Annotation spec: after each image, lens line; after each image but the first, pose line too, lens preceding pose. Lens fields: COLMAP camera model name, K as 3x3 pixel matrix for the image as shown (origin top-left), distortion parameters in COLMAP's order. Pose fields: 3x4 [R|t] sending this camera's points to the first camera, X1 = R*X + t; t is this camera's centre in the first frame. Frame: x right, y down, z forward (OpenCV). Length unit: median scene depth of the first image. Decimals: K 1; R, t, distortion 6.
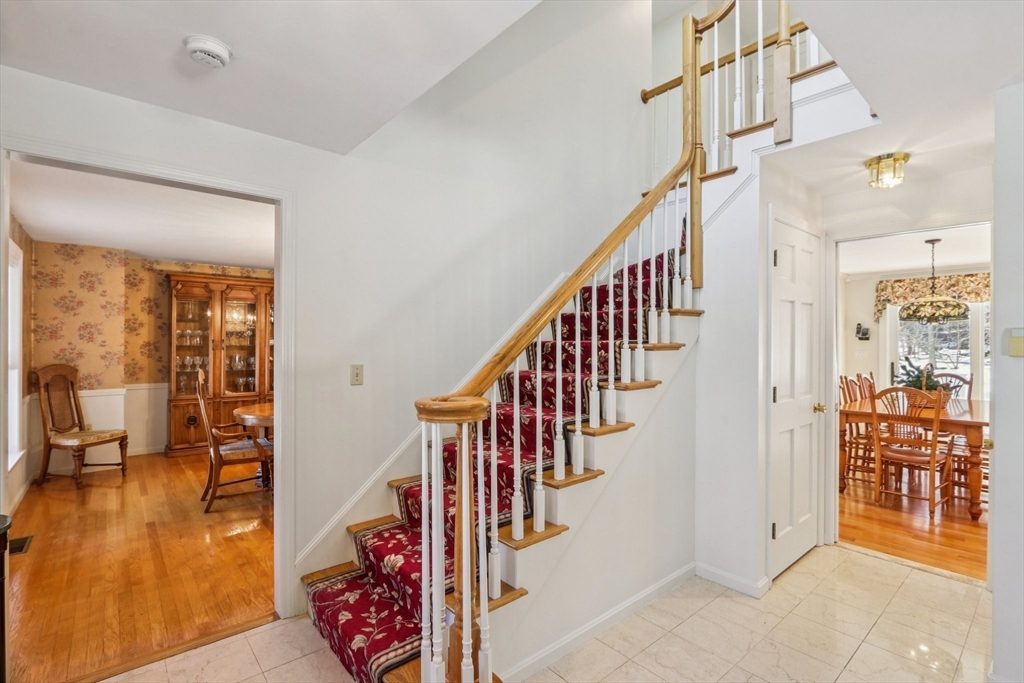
lens RADIAL K [[479.4, 0, 508.9], [0, 479.4, 342.9], [0, 0, 1]] dist [-0.003540, -0.000341]
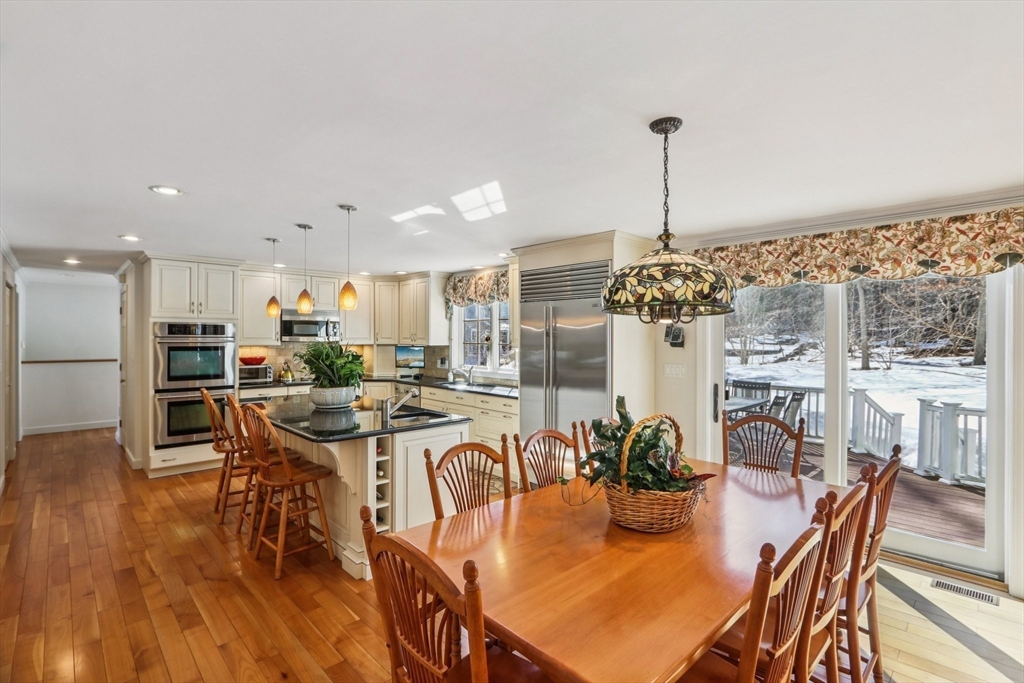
lens RADIAL K [[474.0, 0, 513.8], [0, 474.0, 338.8], [0, 0, 1]] dist [-0.002930, -0.000293]
pose [[0.998278, -0.000120, 0.058668, 0.558866], [0.000078, 1.000000, 0.000725, -0.018922], [-0.058668, -0.000720, 0.998277, 0.452393]]
